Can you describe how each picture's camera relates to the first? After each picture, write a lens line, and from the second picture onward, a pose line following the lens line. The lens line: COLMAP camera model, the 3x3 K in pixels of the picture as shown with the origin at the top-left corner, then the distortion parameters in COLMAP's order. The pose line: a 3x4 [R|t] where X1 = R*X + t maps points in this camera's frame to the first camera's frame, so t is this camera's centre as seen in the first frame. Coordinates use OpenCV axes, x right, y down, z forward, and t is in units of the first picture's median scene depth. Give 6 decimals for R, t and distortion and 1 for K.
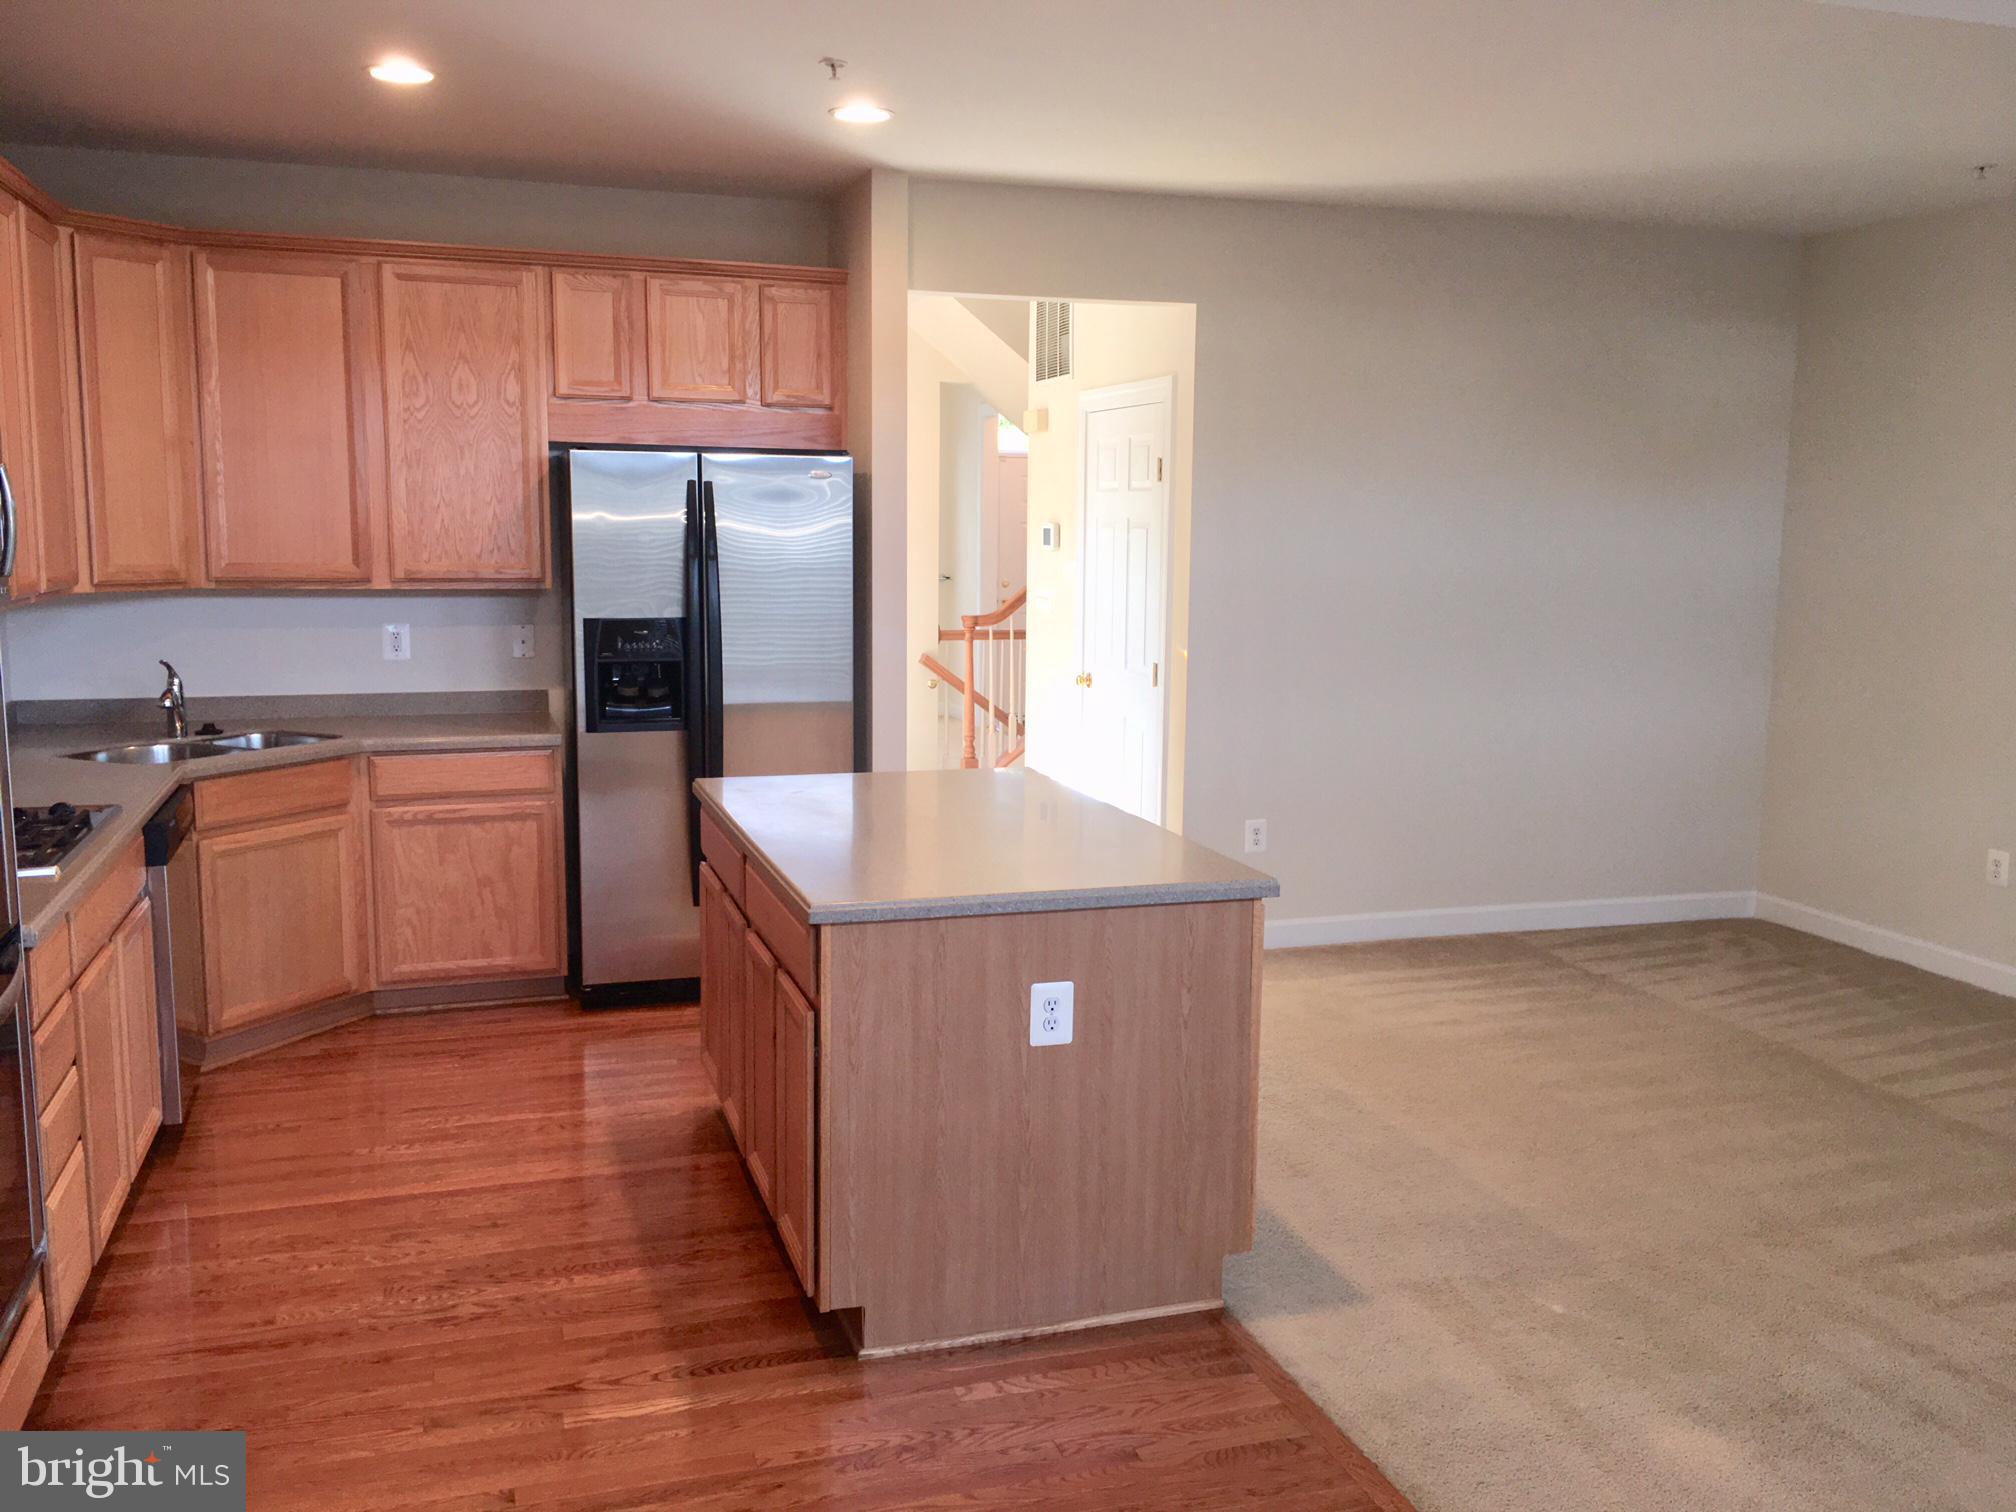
lens RADIAL K [[1717.0, 0, 992.5], [0, 1717.0, 749.0], [0, 0, 1]] dist [0.081451, -0.105074]
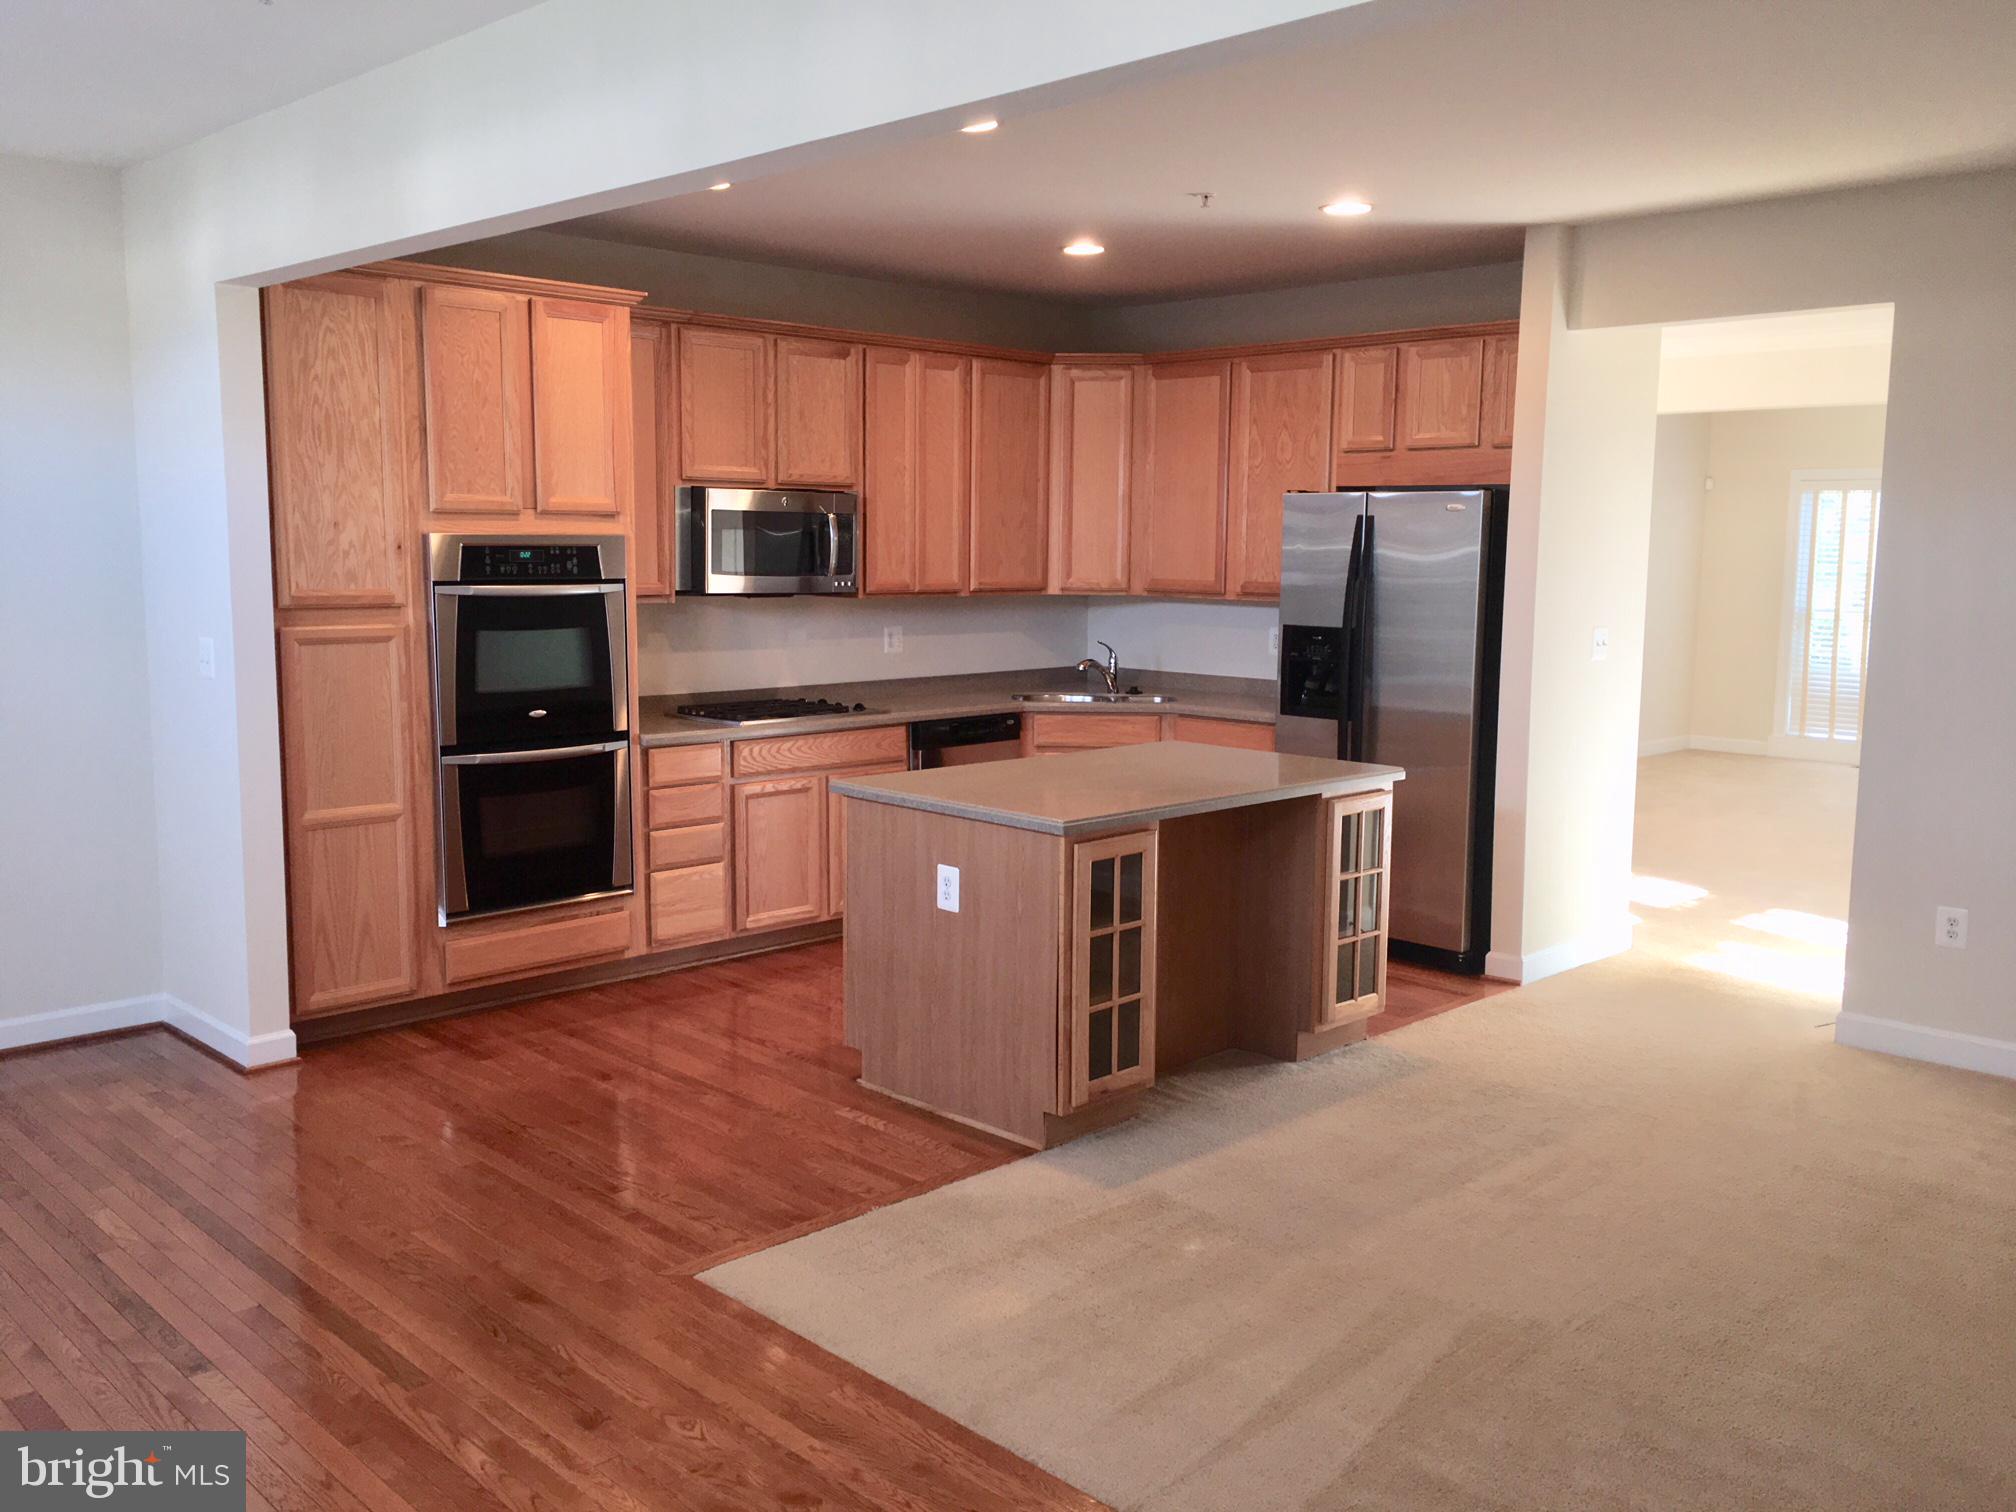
lens RADIAL K [[1717.0, 0, 992.5], [0, 1717.0, 749.0], [0, 0, 1]] dist [0.081451, -0.105074]
pose [[0.447937, 0.104929, -0.887887, 0.803689], [-0.126667, 0.990520, 0.053154, -0.024723], [0.885047, 0.088656, 0.456981, 0.232420]]
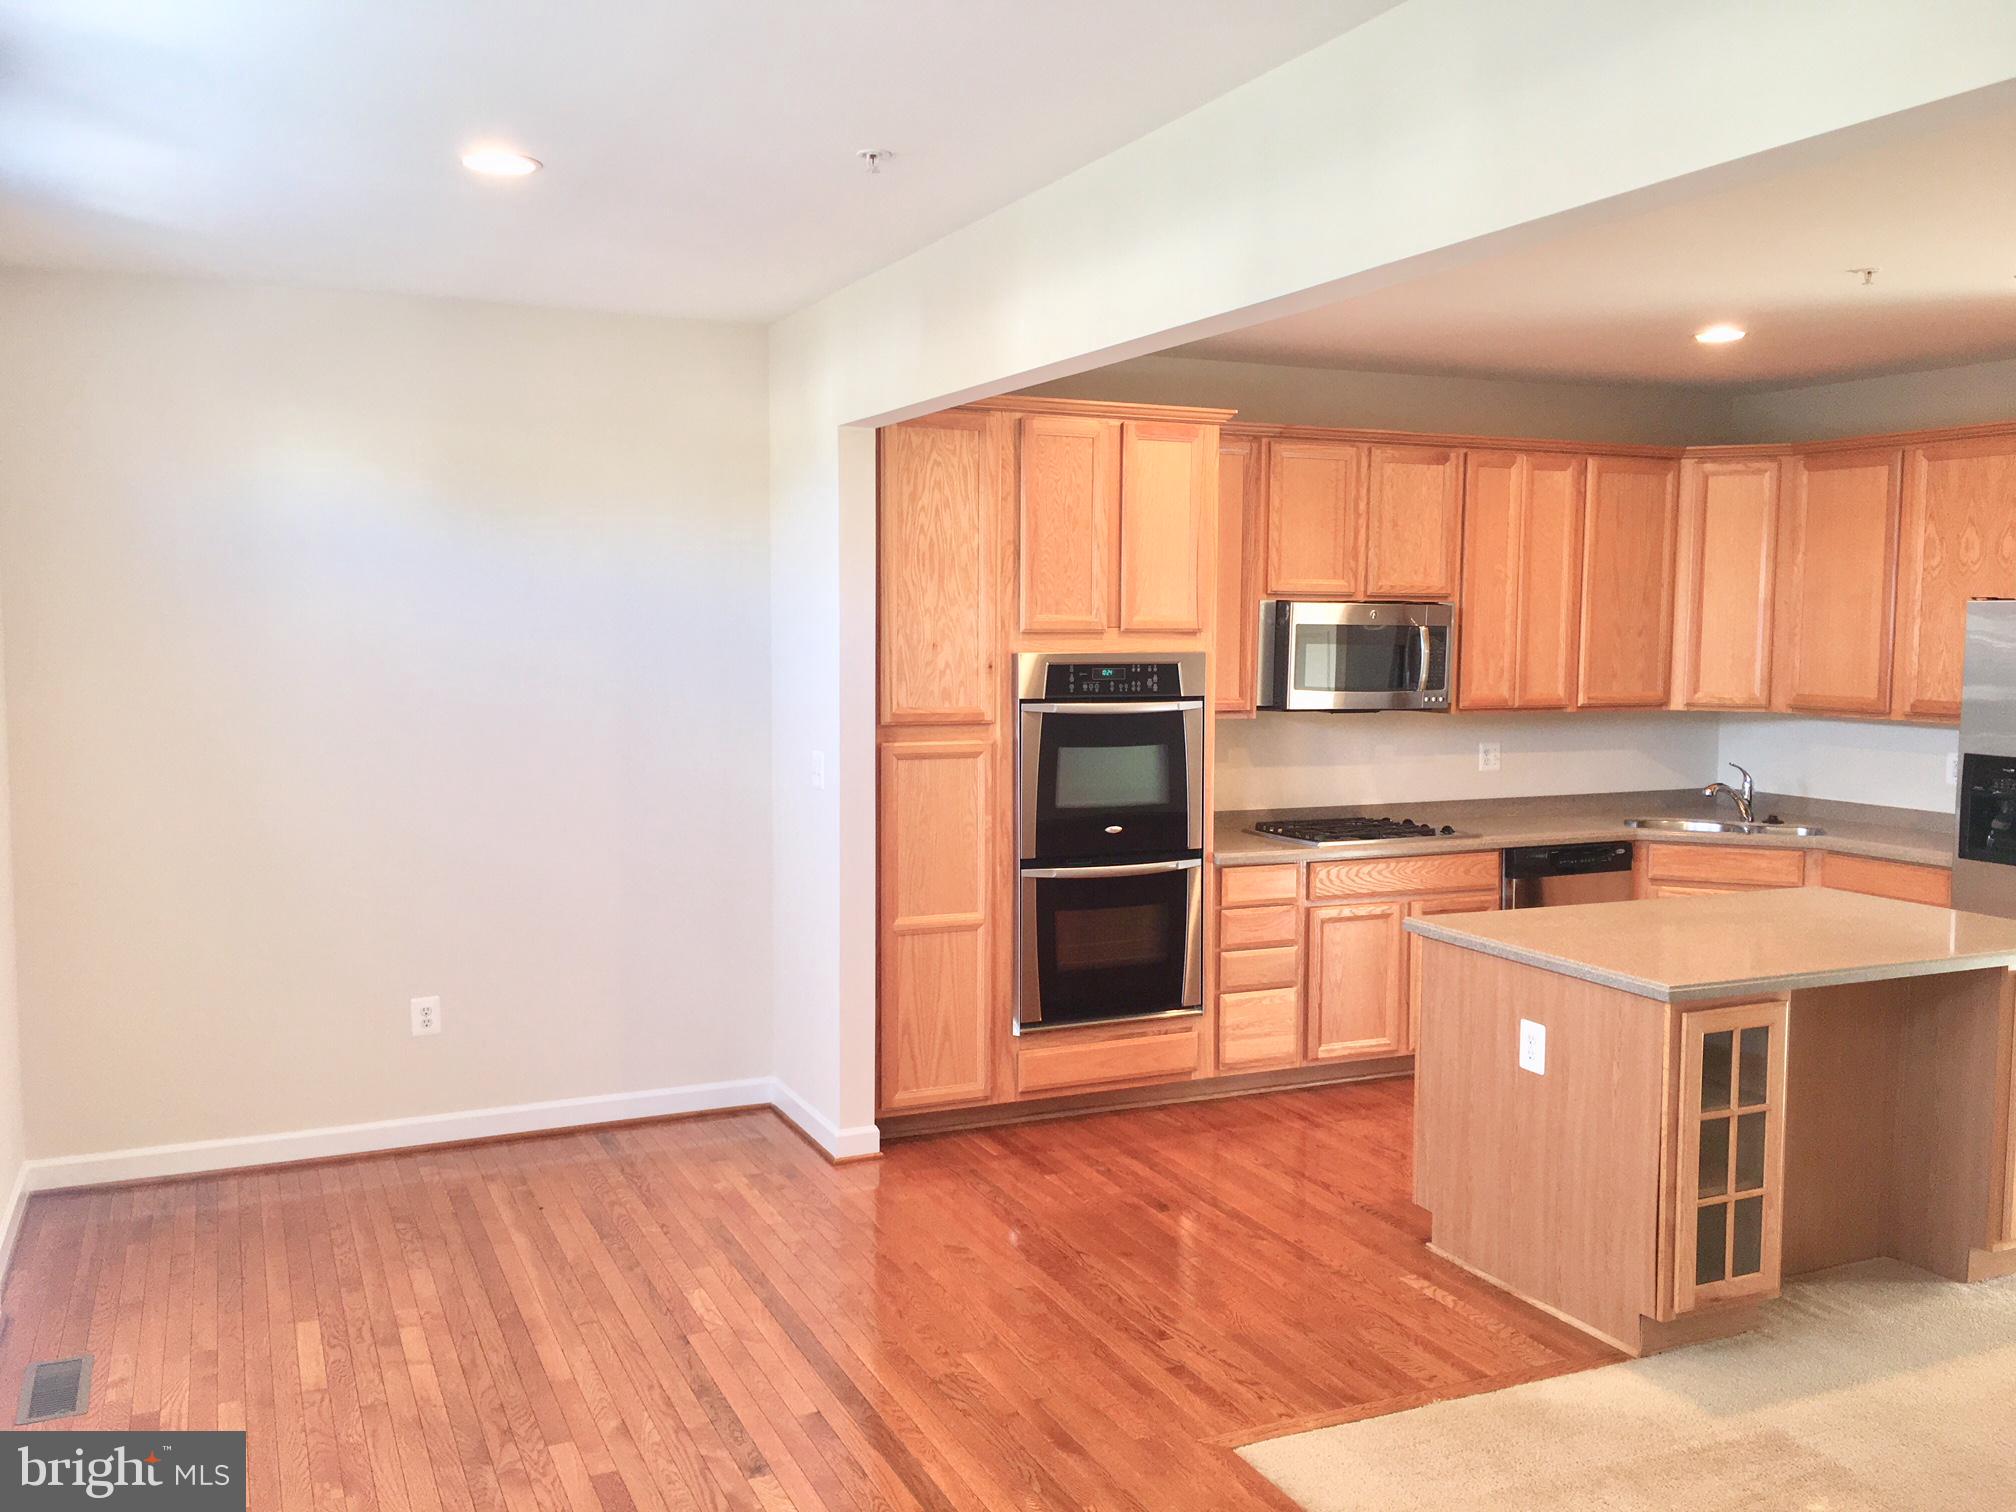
lens RADIAL K [[1720.2, 0, 1001.9], [0, 1720.2, 764.5], [0, 0, 1]] dist [0.073789, -0.101283]
pose [[0.120983, 0.073896, -0.989900, 0.777535], [-0.140462, 0.988466, 0.056622, -0.045064], [0.982667, 0.132193, 0.129967, 0.256278]]
